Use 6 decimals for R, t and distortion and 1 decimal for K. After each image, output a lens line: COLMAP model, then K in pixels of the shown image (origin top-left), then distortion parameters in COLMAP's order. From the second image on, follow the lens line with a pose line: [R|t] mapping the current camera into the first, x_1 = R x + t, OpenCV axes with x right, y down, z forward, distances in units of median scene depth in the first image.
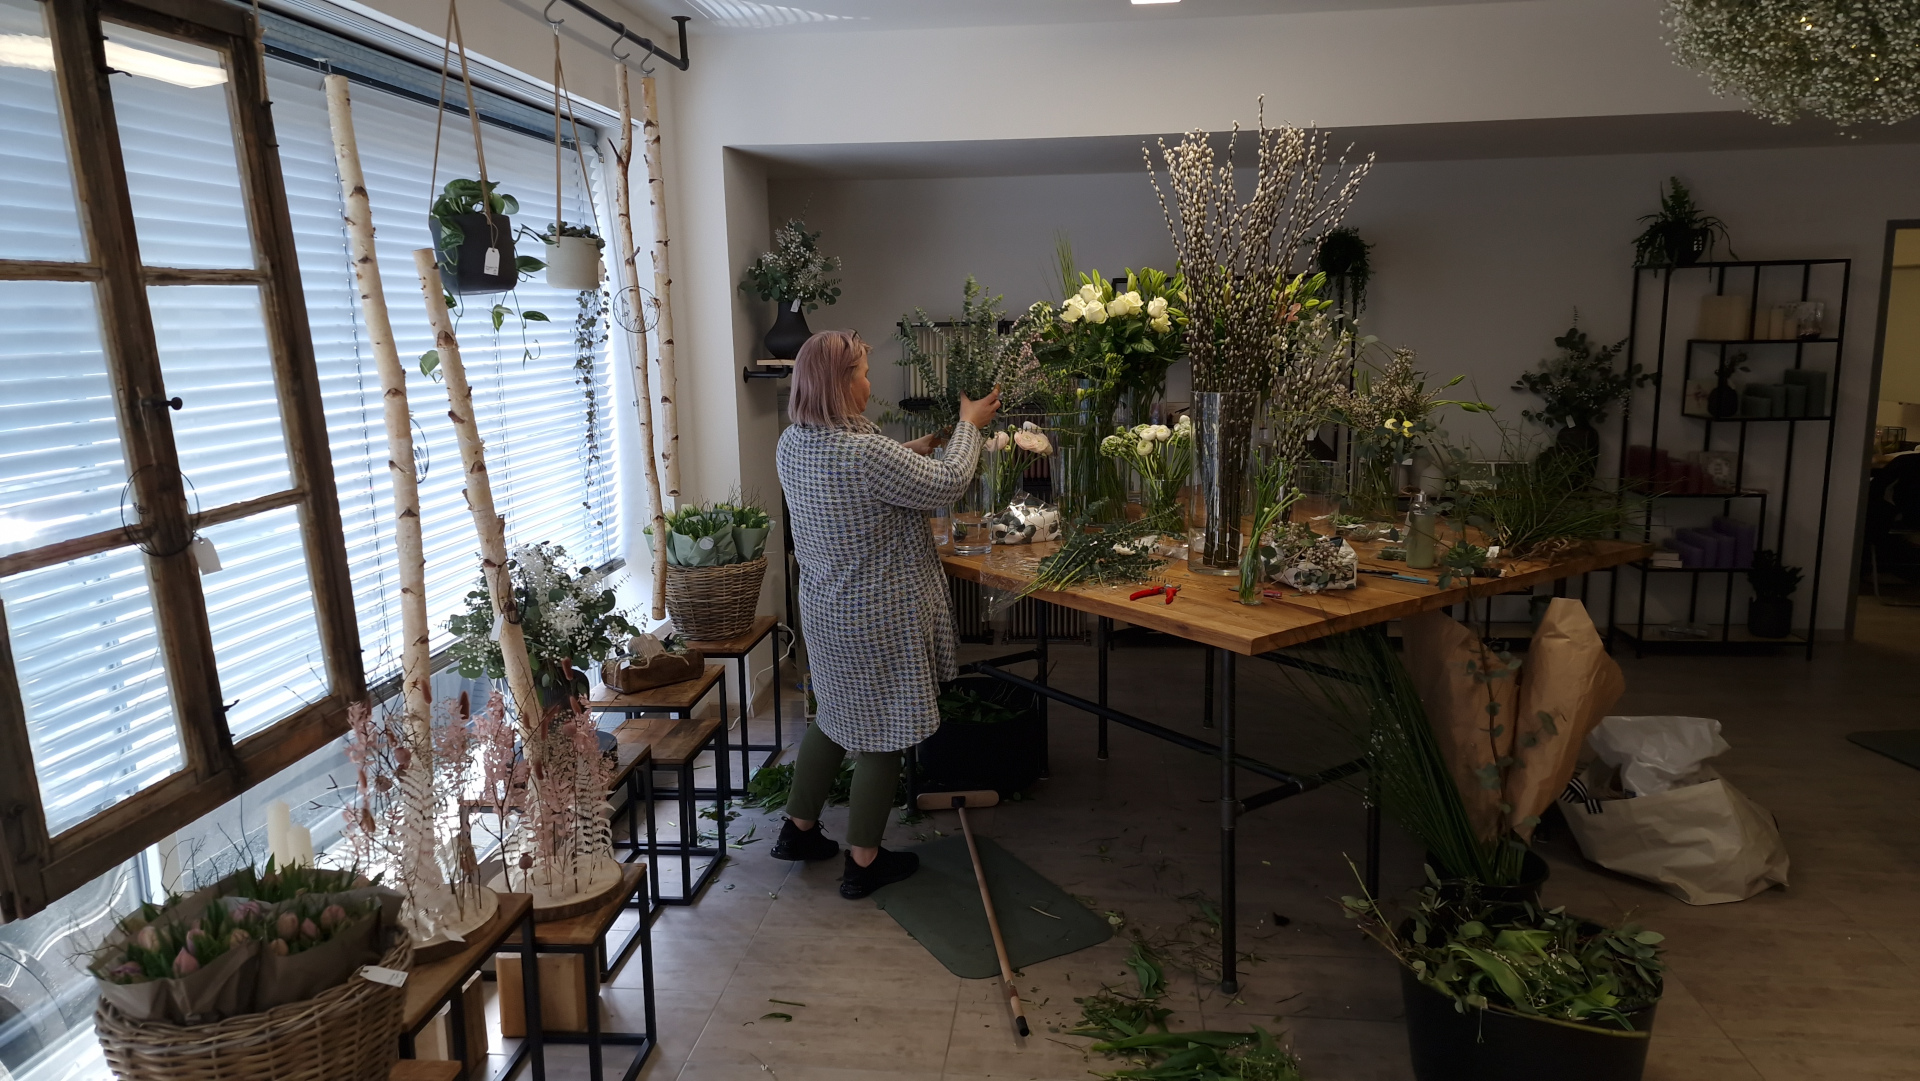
lens RADIAL K [[1284.5, 0, 968.4], [0, 1284.5, 544.1], [0, 0, 1]] dist [0.082202, -0.074908]
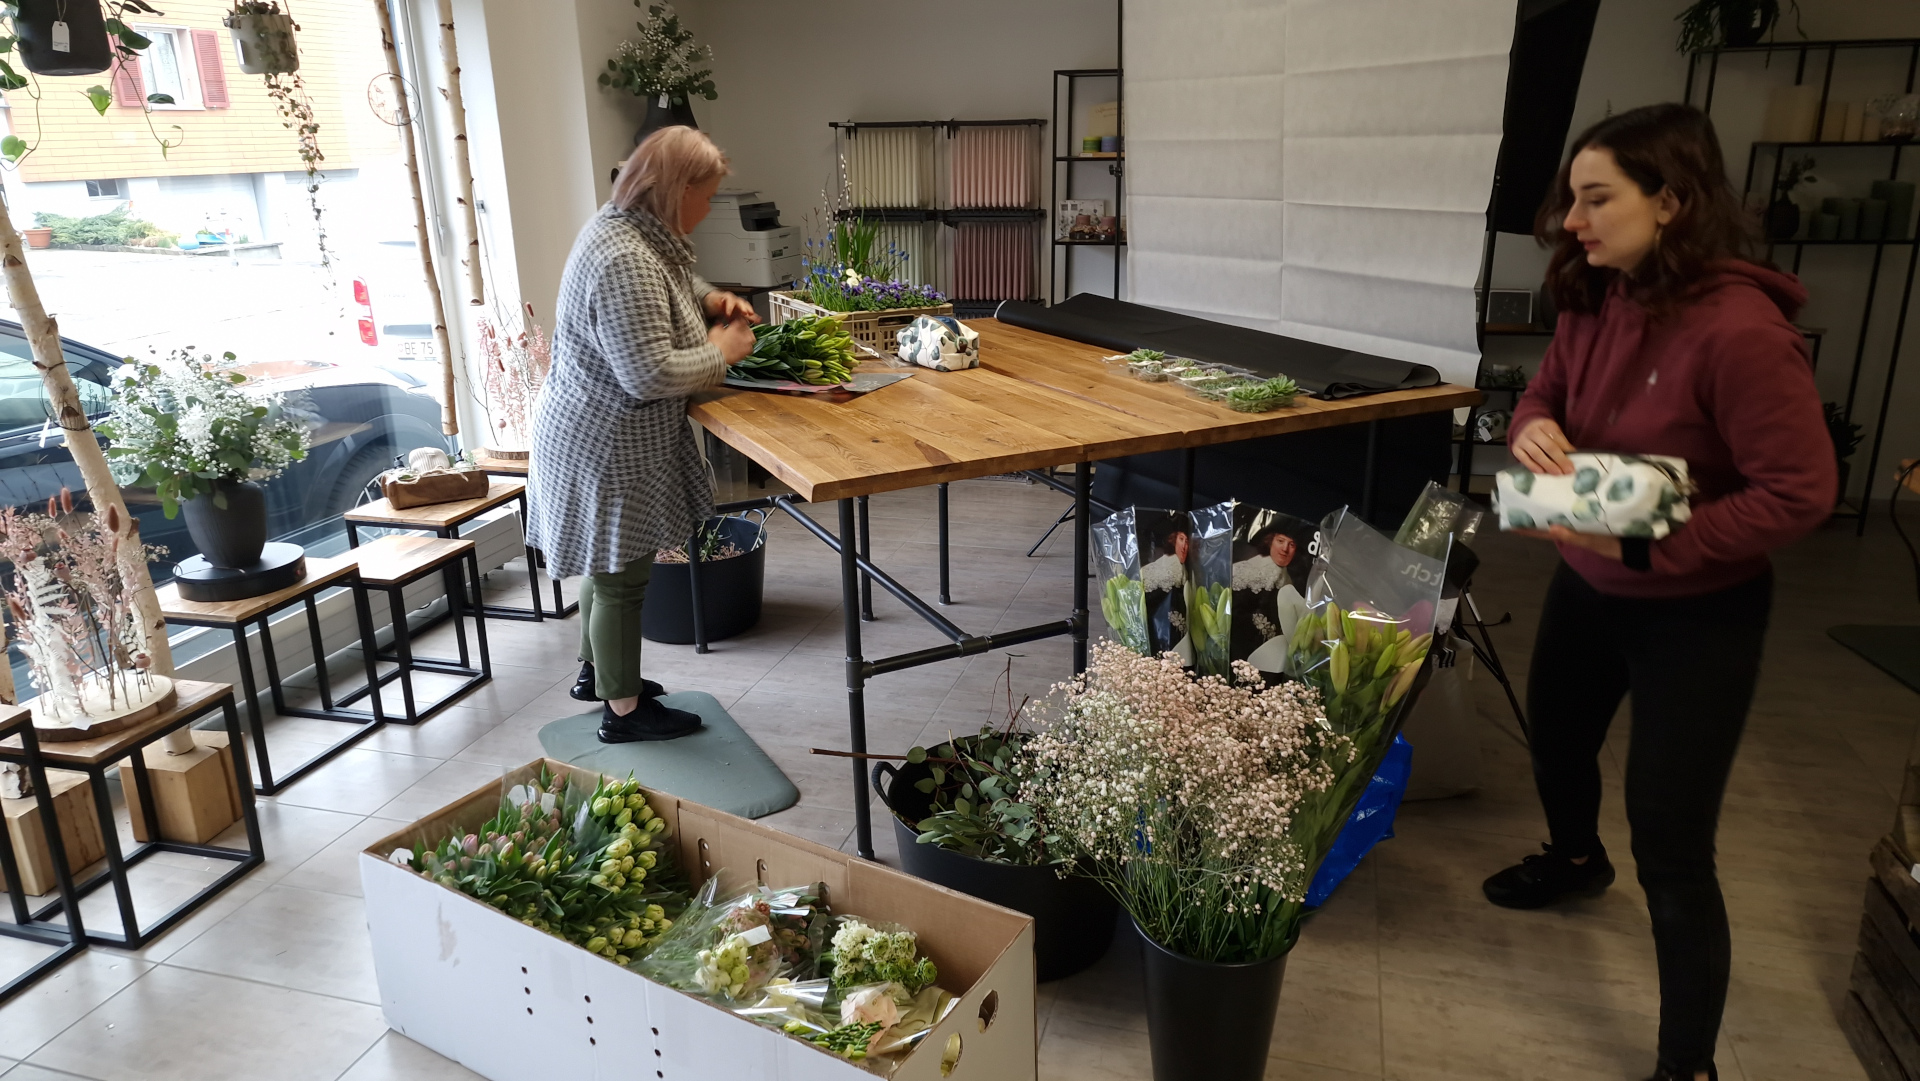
lens RADIAL K [[1284.5, 0, 958.4], [0, 1284.5, 529.4], [0, 0, 1]] dist [0.082202, -0.074908]
pose [[0.983607, 0.052673, -0.172461, 0.227168], [-0.031168, 0.991653, 0.125108, -0.002790], [0.177612, -0.117681, 0.977039, 0.081409]]
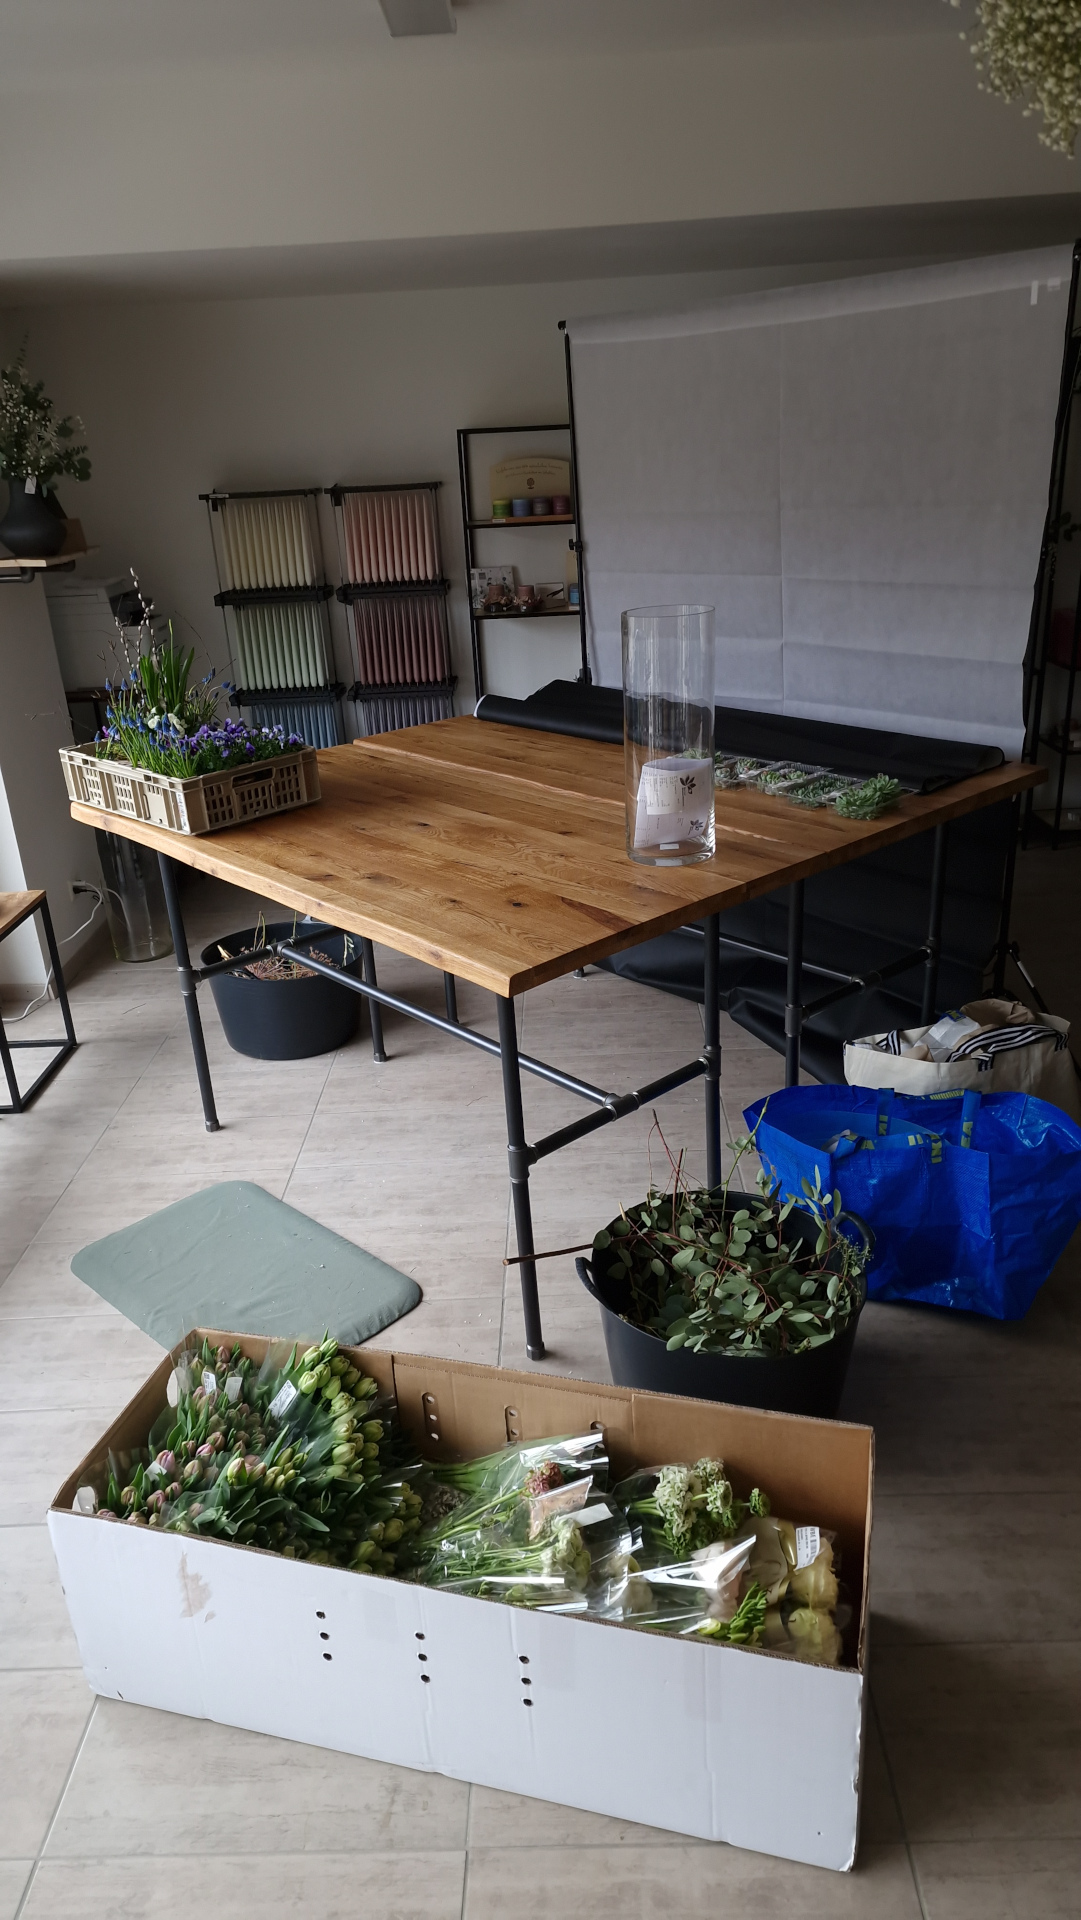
lens RADIAL K [[1284.5, 0, 555.3], [0, 1284.5, 968.4], [0, 0, 1]] dist [0.082202, -0.074908]
pose [[0.994688, -0.070511, 0.074992, 0.092442], [0.053734, 0.977081, 0.205974, -0.040715], [-0.087797, -0.200850, 0.975680, 0.127806]]
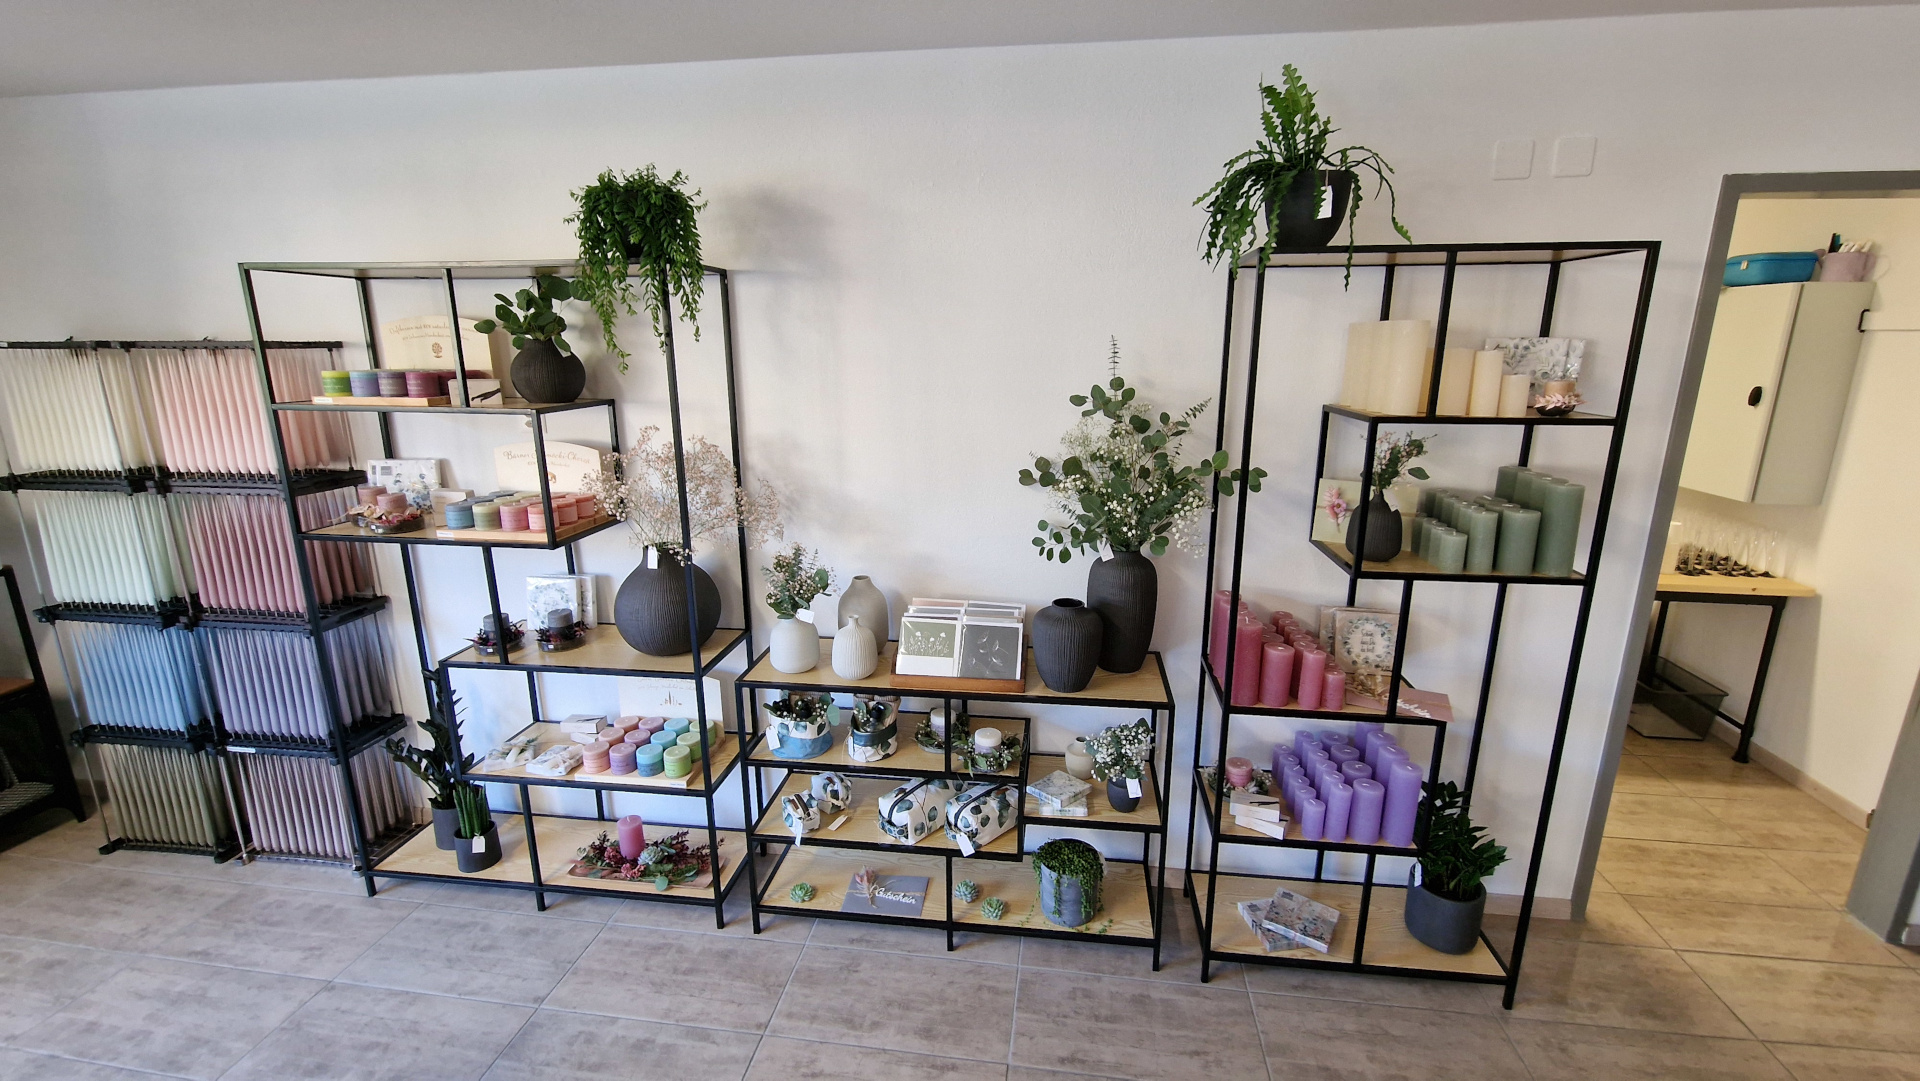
lens RADIAL K [[782.4, 0, 977.5], [0, 782.4, 534.8], [0, 0, 1]] dist [-0.004064, 0.000609]
pose [[0.999349, 0.022161, -0.028464, 0.443848], [-0.020095, 0.997279, 0.070928, -0.130121], [0.029958, -0.070310, 0.997075, 0.712884]]
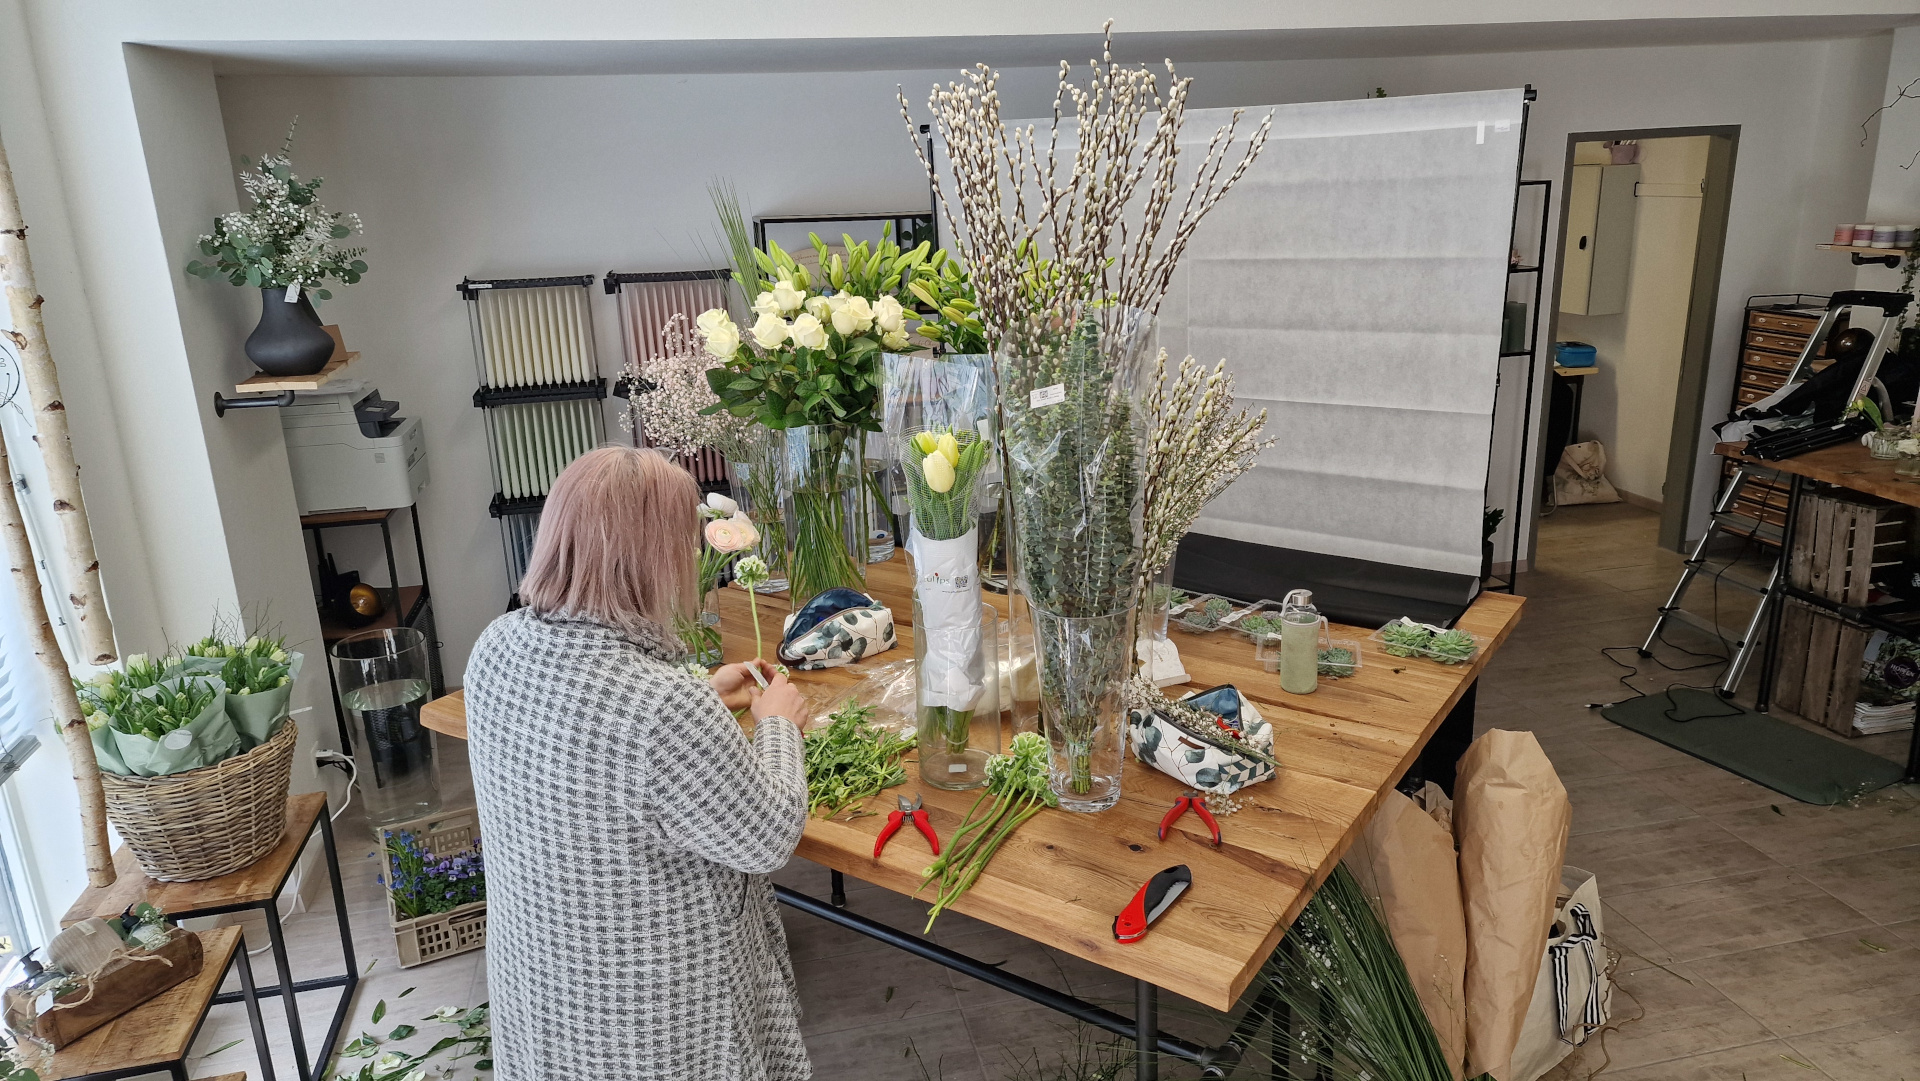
lens RADIAL K [[1284.5, 0, 968.3], [0, 1284.5, 538.0], [0, 0, 1]] dist [0.082202, -0.074908]
pose [[0.945031, -0.106590, 0.309120, -0.026870], [0.076306, 0.991165, 0.108490, -0.098175], [-0.317953, -0.078939, 0.944815, 0.239554]]
